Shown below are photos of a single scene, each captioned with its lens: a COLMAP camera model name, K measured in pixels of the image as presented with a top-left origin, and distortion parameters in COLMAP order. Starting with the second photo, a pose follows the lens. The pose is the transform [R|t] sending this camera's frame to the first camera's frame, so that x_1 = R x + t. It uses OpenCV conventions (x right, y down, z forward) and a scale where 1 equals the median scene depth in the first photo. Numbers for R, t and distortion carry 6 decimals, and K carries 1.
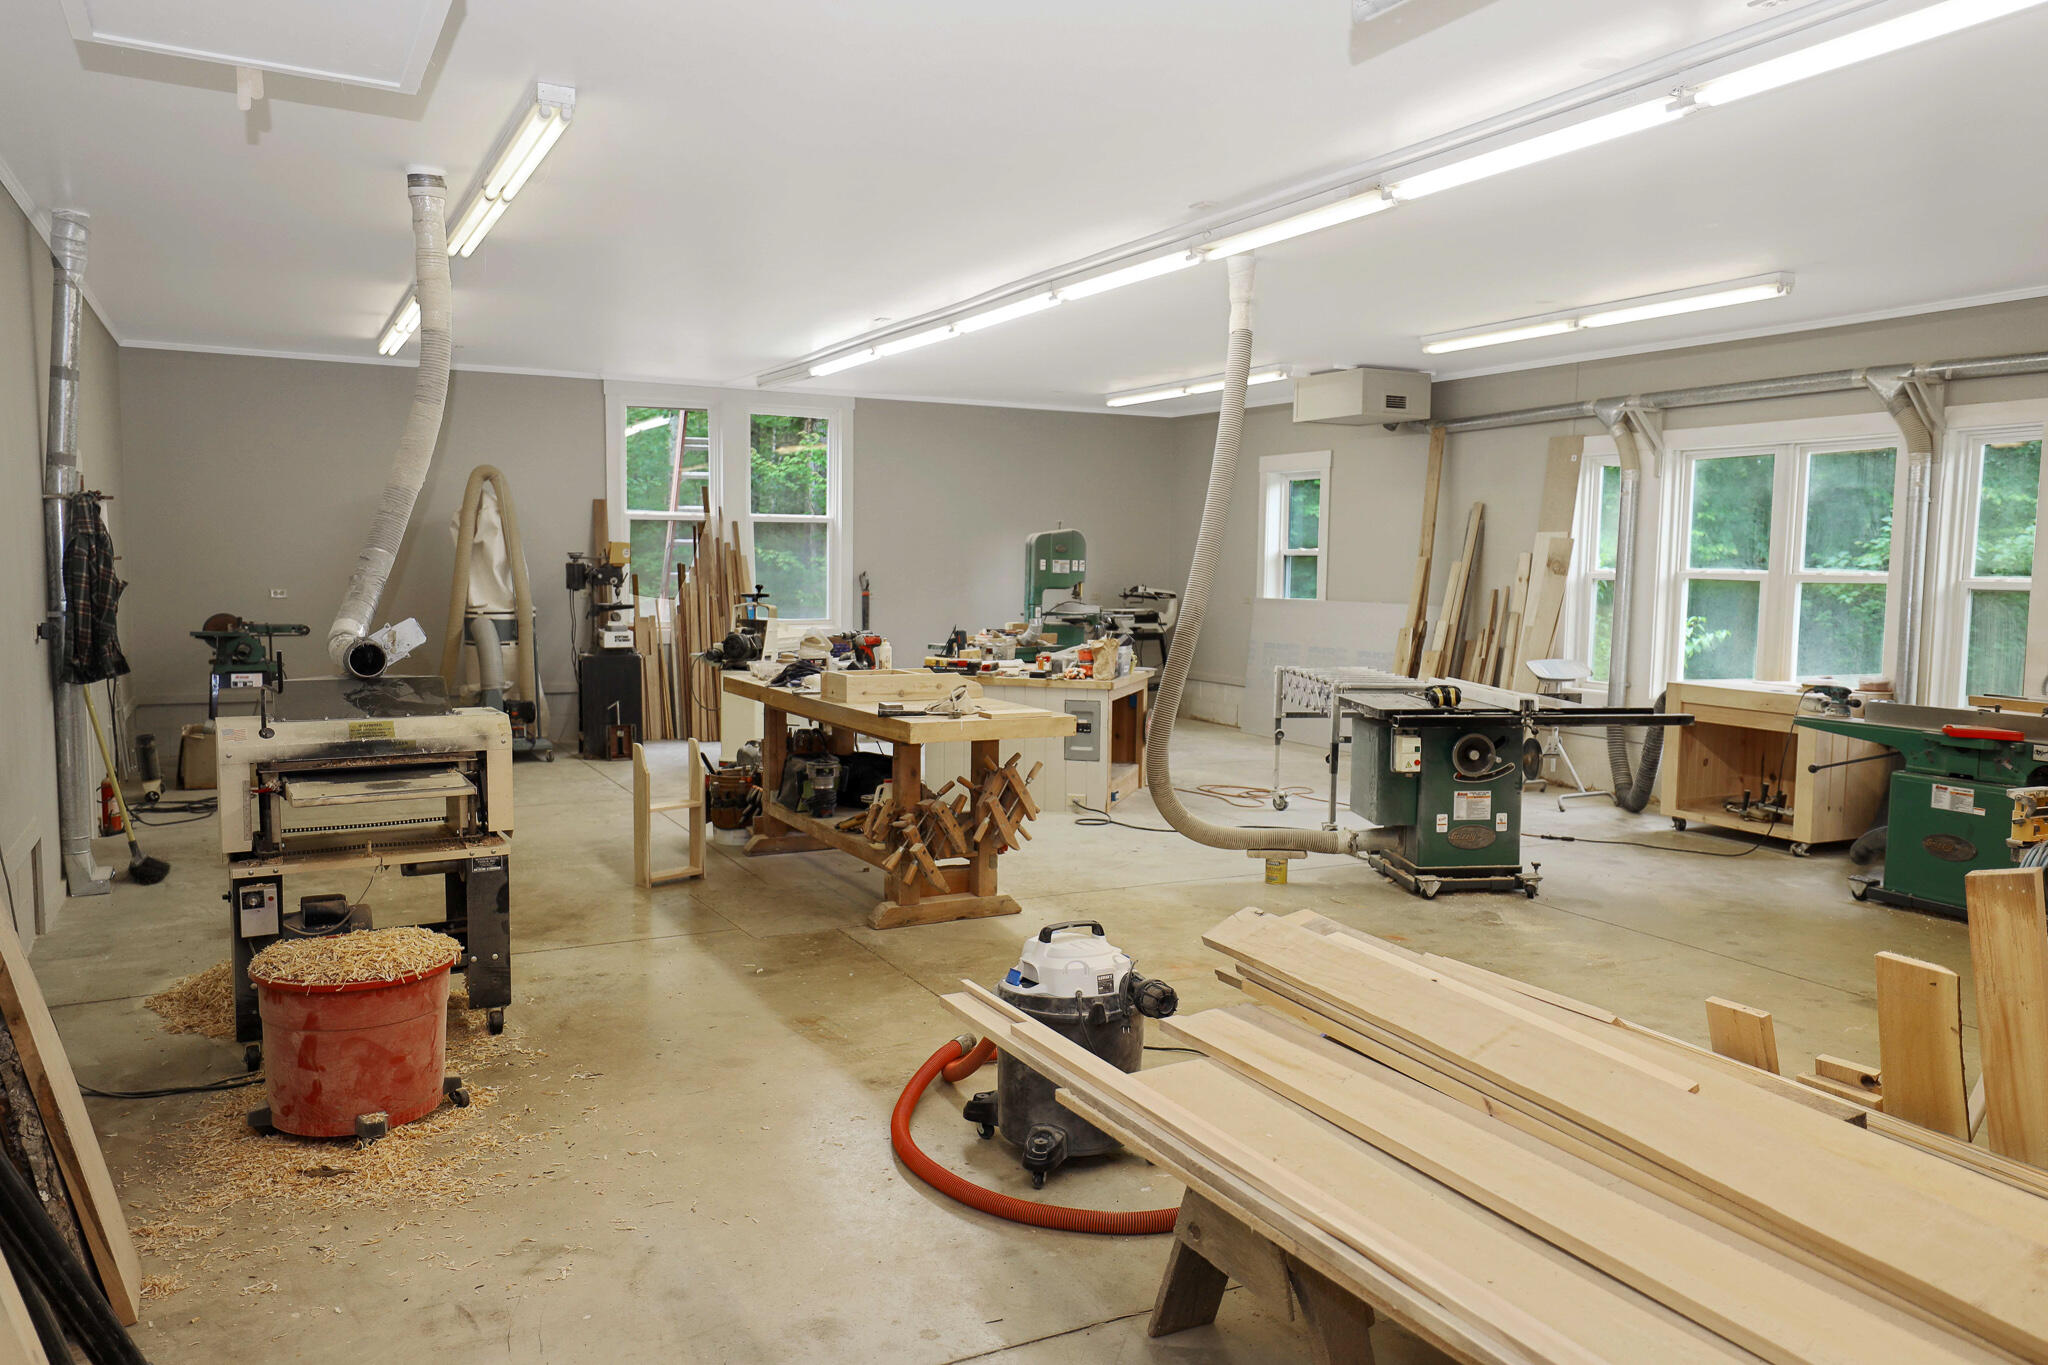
lens RADIAL K [[1514.5, 0, 1034.9], [0, 1514.5, 713.6], [0, 0, 1]] dist [0.000722, 0.070511]
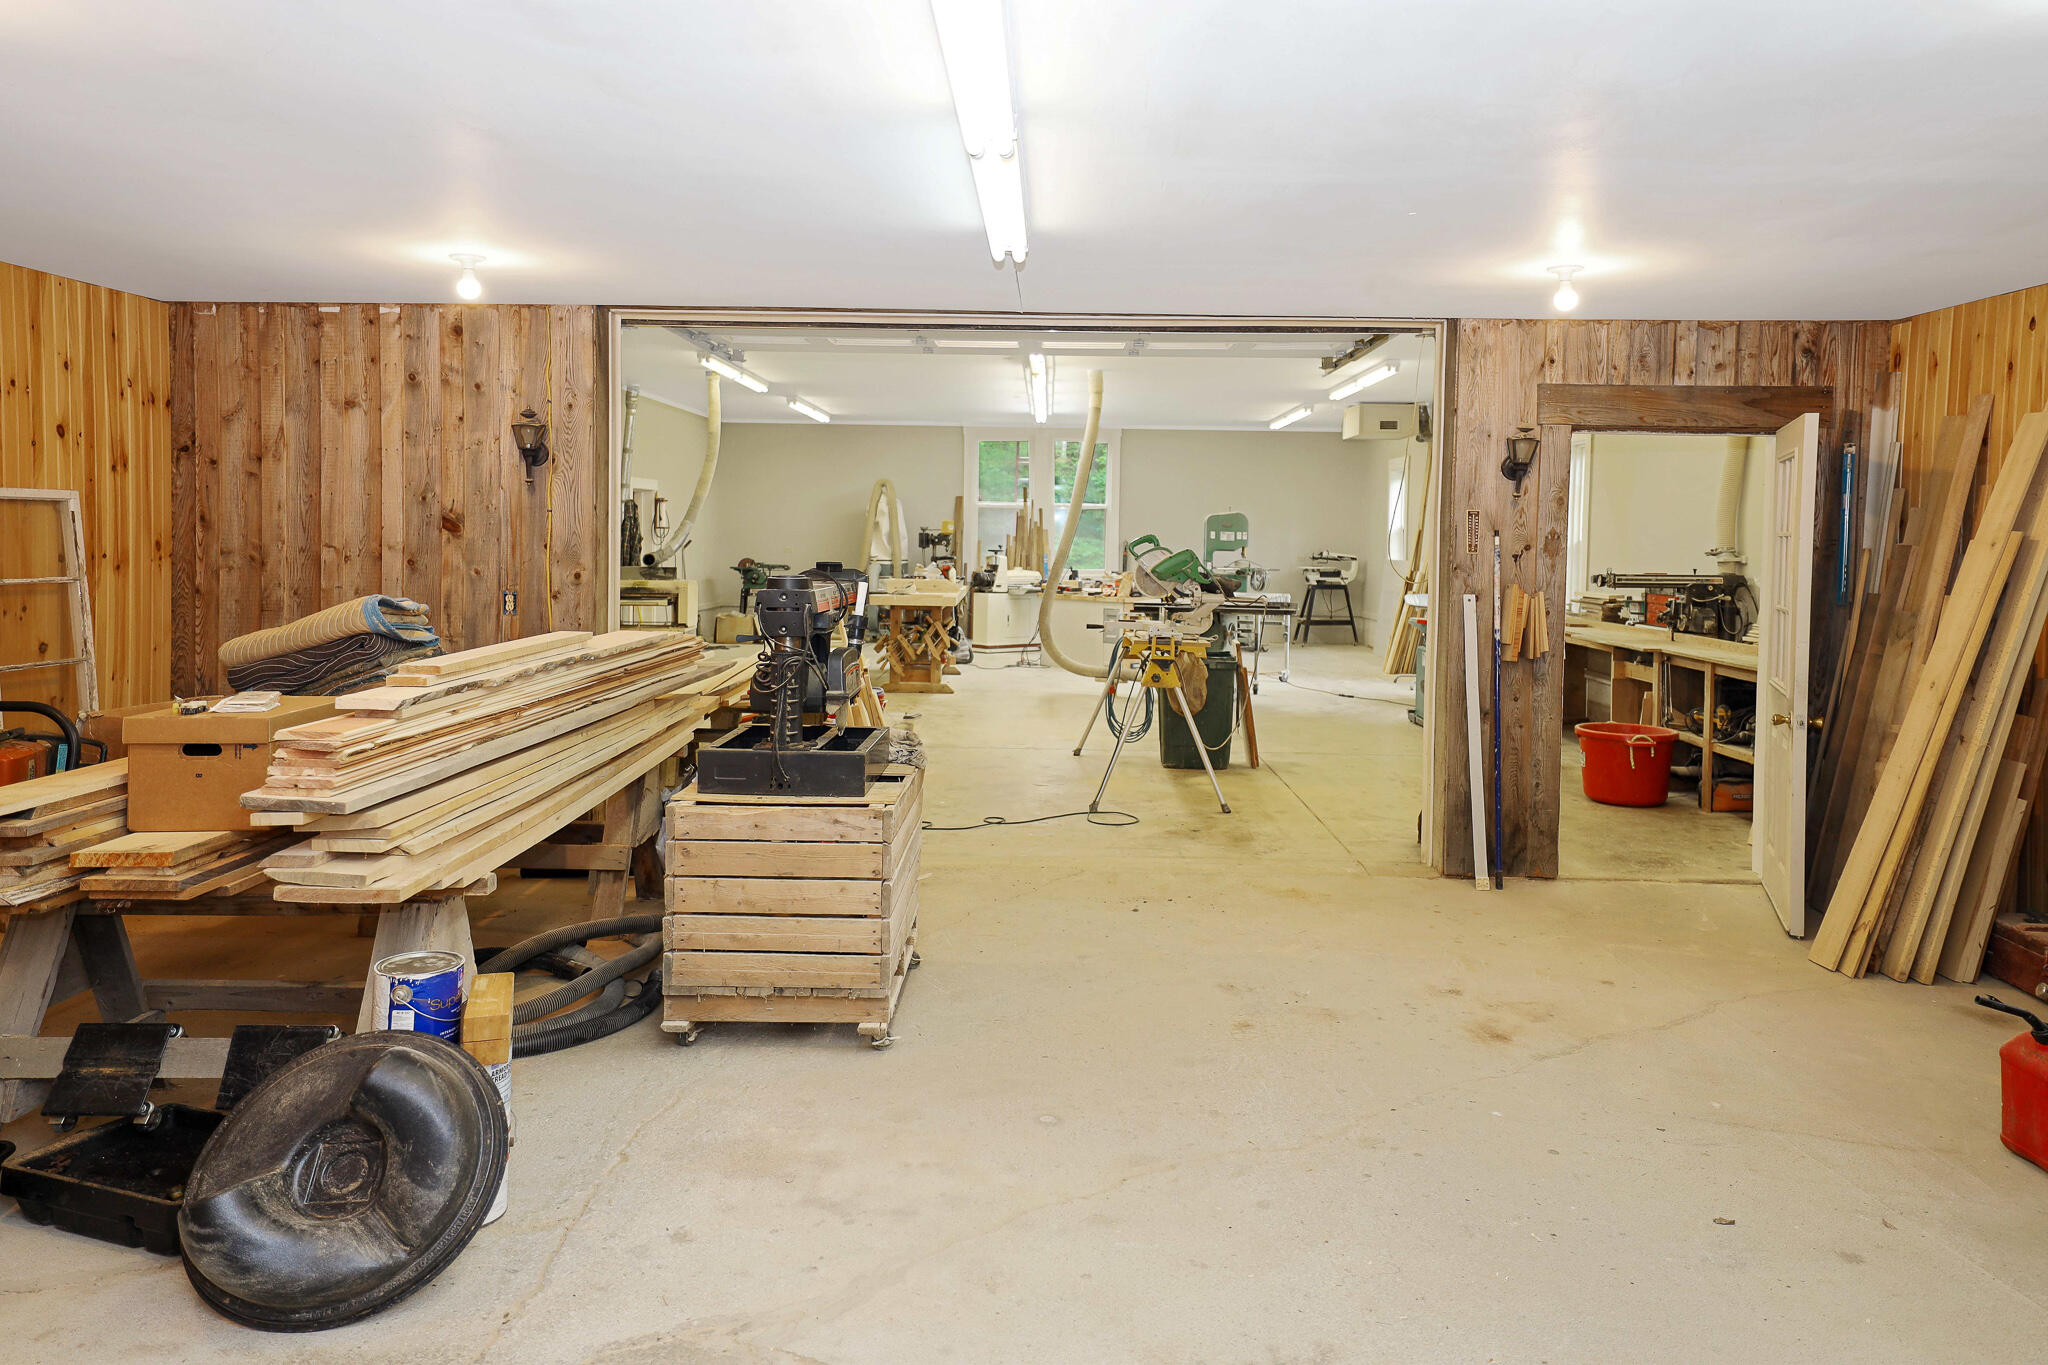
lens RADIAL K [[1475.7, 0, 1024.0], [0, 1475.7, 682.5], [0, 0, 1]] dist [-0.005352, -0.000420]
pose [[0.869852, 0.049786, -0.490794, 0.668200], [-0.054282, 0.998513, 0.005083, 0.061742], [0.490317, 0.022220, 0.871261, -0.449694]]
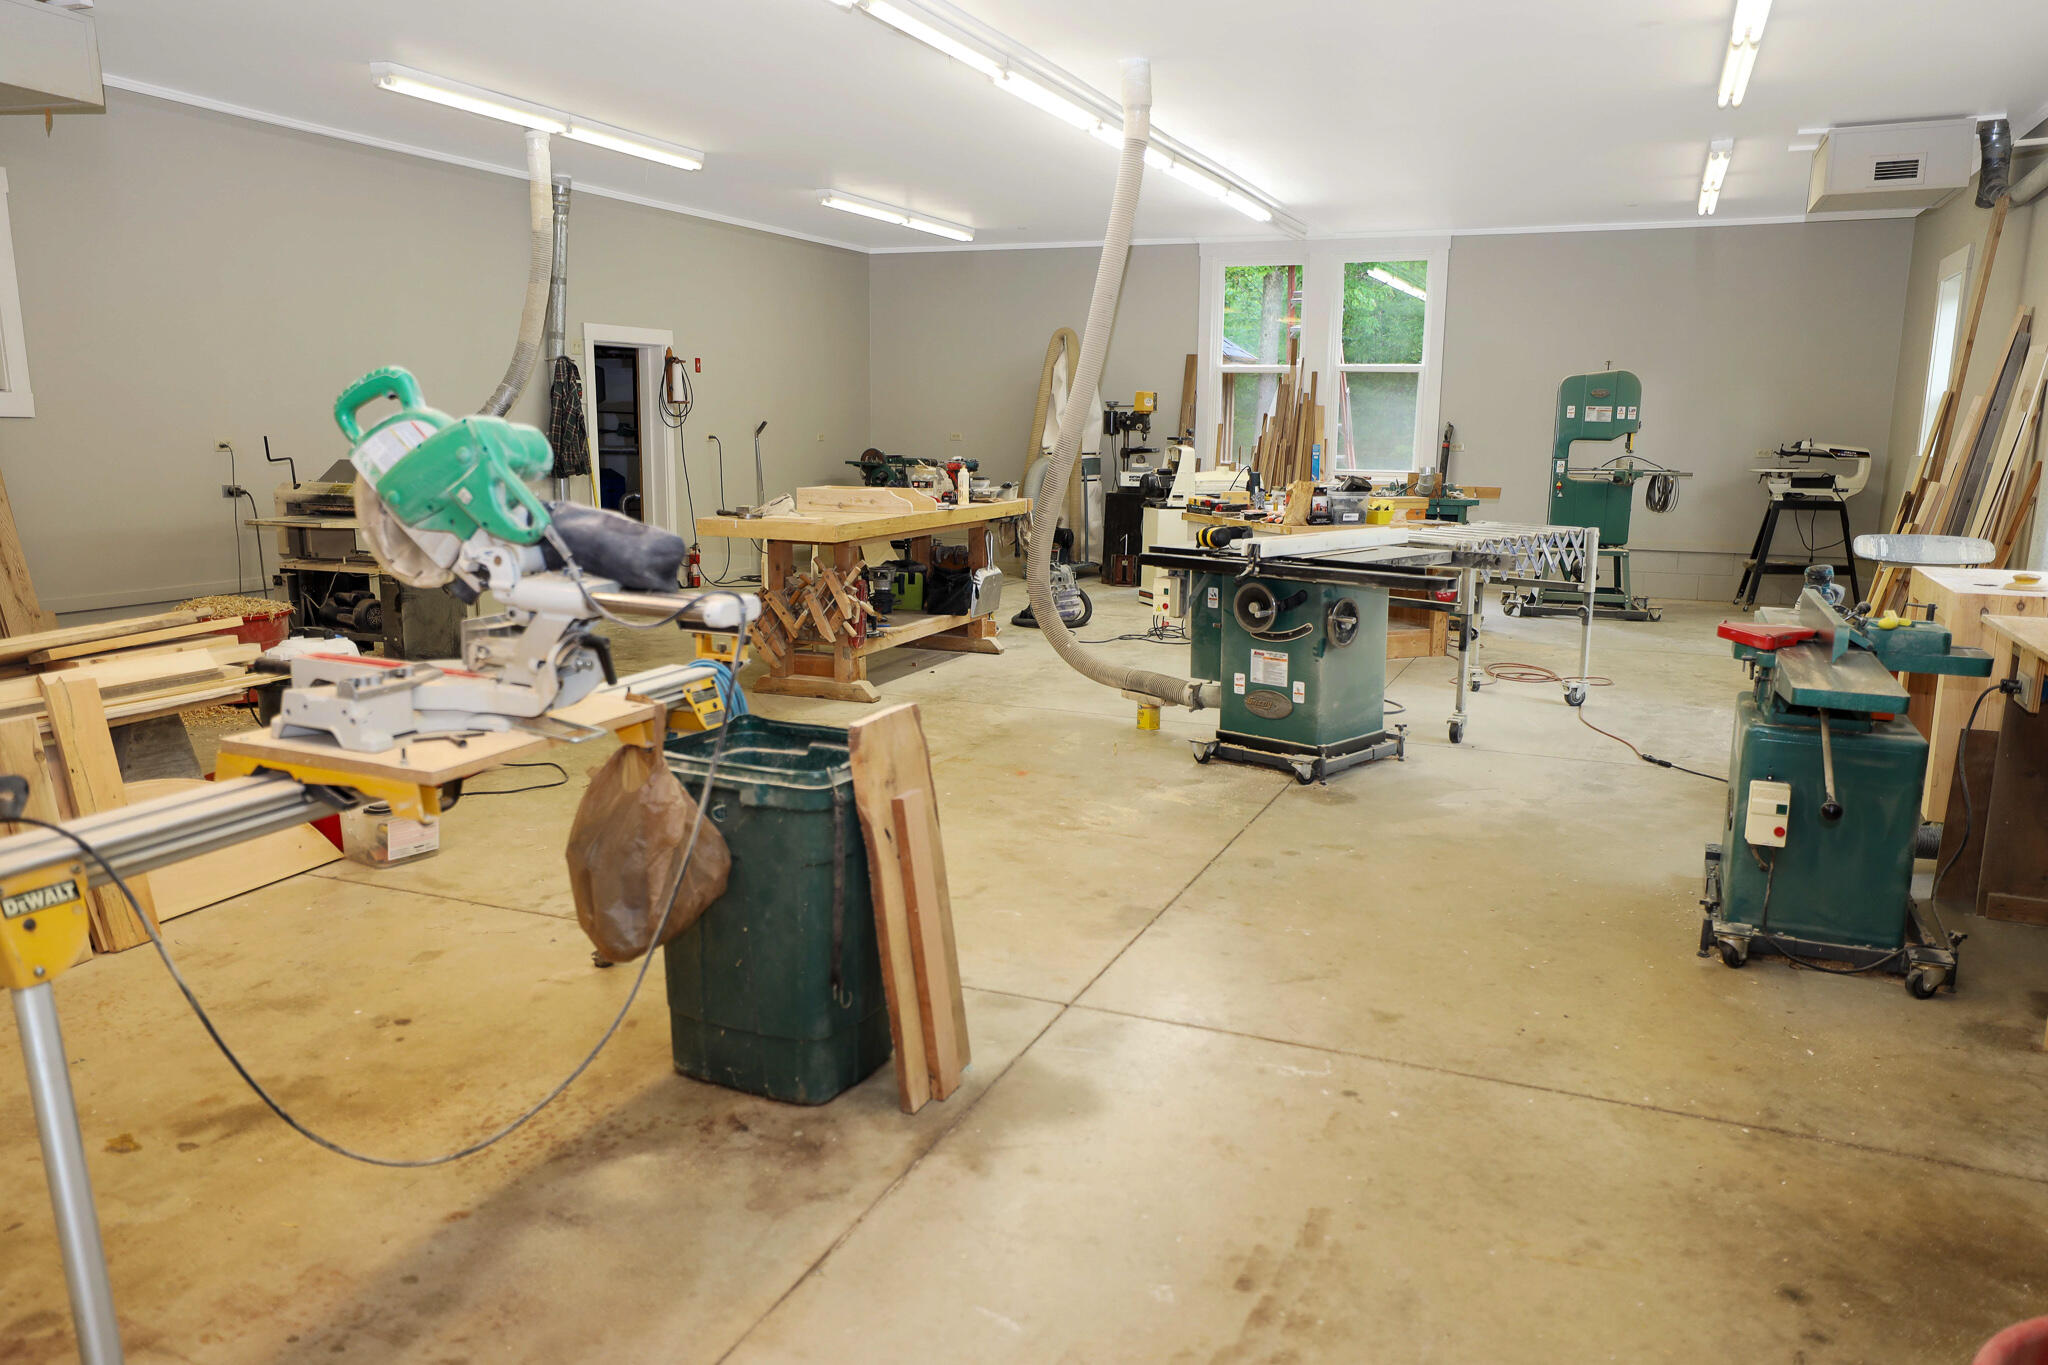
lens RADIAL K [[1514.5, 0, 1034.9], [0, 1514.5, 713.6], [0, 0, 1]] dist [0.000722, 0.070511]
pose [[0.639184, 0.144867, -0.755286, 0.572489], [-0.085075, 0.989390, 0.117771, -0.002832], [0.764334, -0.011021, 0.644727, 0.225079]]
